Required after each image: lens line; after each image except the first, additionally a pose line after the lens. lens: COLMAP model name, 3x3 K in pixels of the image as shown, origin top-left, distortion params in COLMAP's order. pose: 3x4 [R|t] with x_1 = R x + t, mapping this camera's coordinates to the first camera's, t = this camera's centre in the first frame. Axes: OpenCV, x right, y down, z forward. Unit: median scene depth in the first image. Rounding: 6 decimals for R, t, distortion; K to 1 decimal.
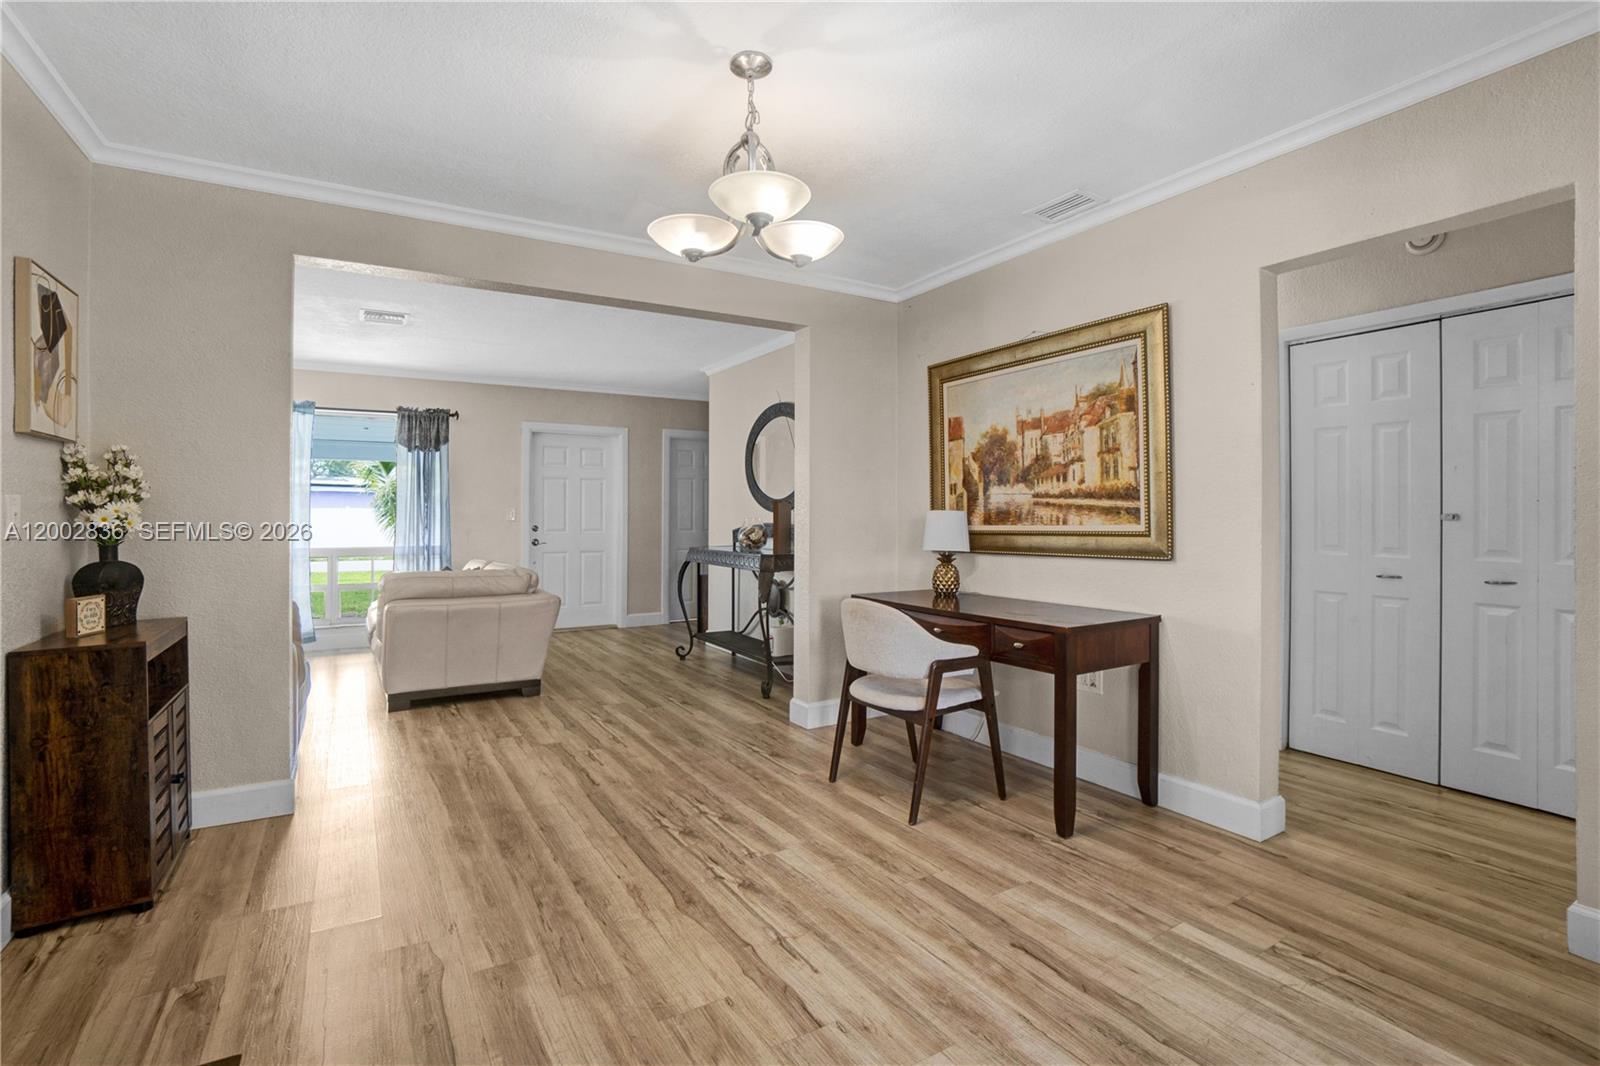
lens RADIAL K [[726.3, 0, 777.4], [0, 726.3, 518.3], [0, 0, 1]] dist [-0.062478, 0.022240]
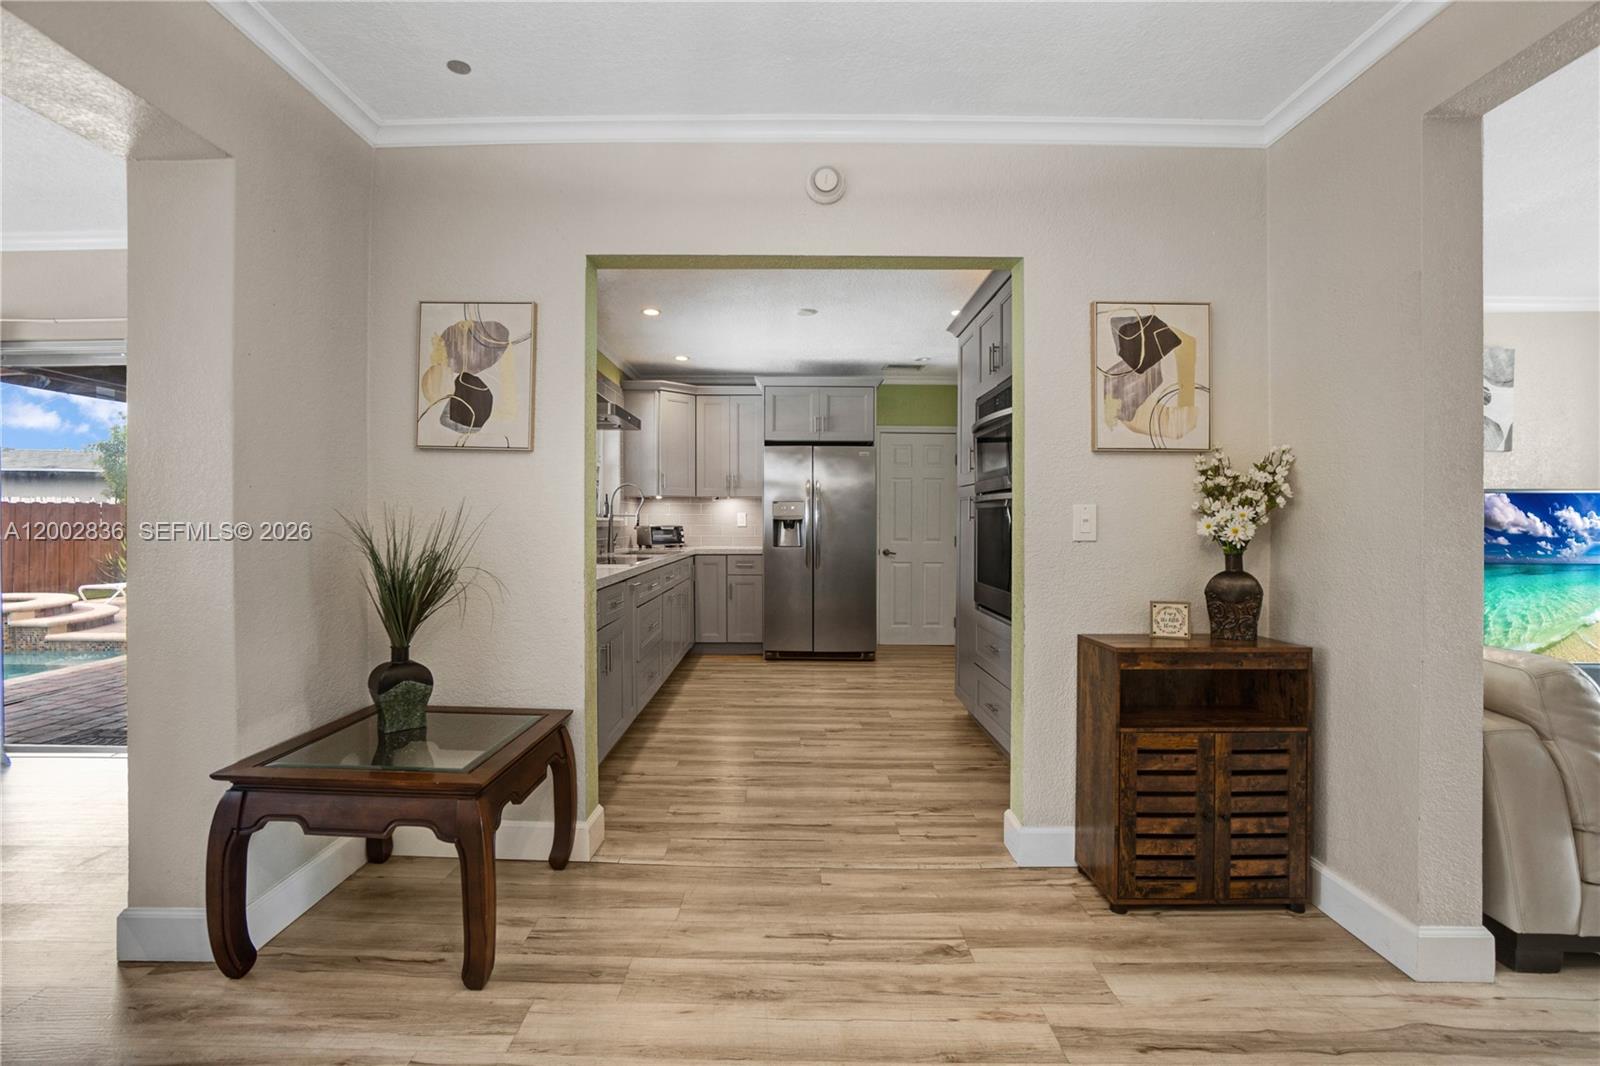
lens RADIAL K [[726.3, 0, 777.4], [0, 726.3, 518.3], [0, 0, 1]] dist [-0.062478, 0.022240]
pose [[-0.514828, -0.003409, -0.857287, 0.190629], [-0.010247, 0.999945, 0.002178, -0.003944], [0.857232, 0.009906, -0.514834, 0.928629]]
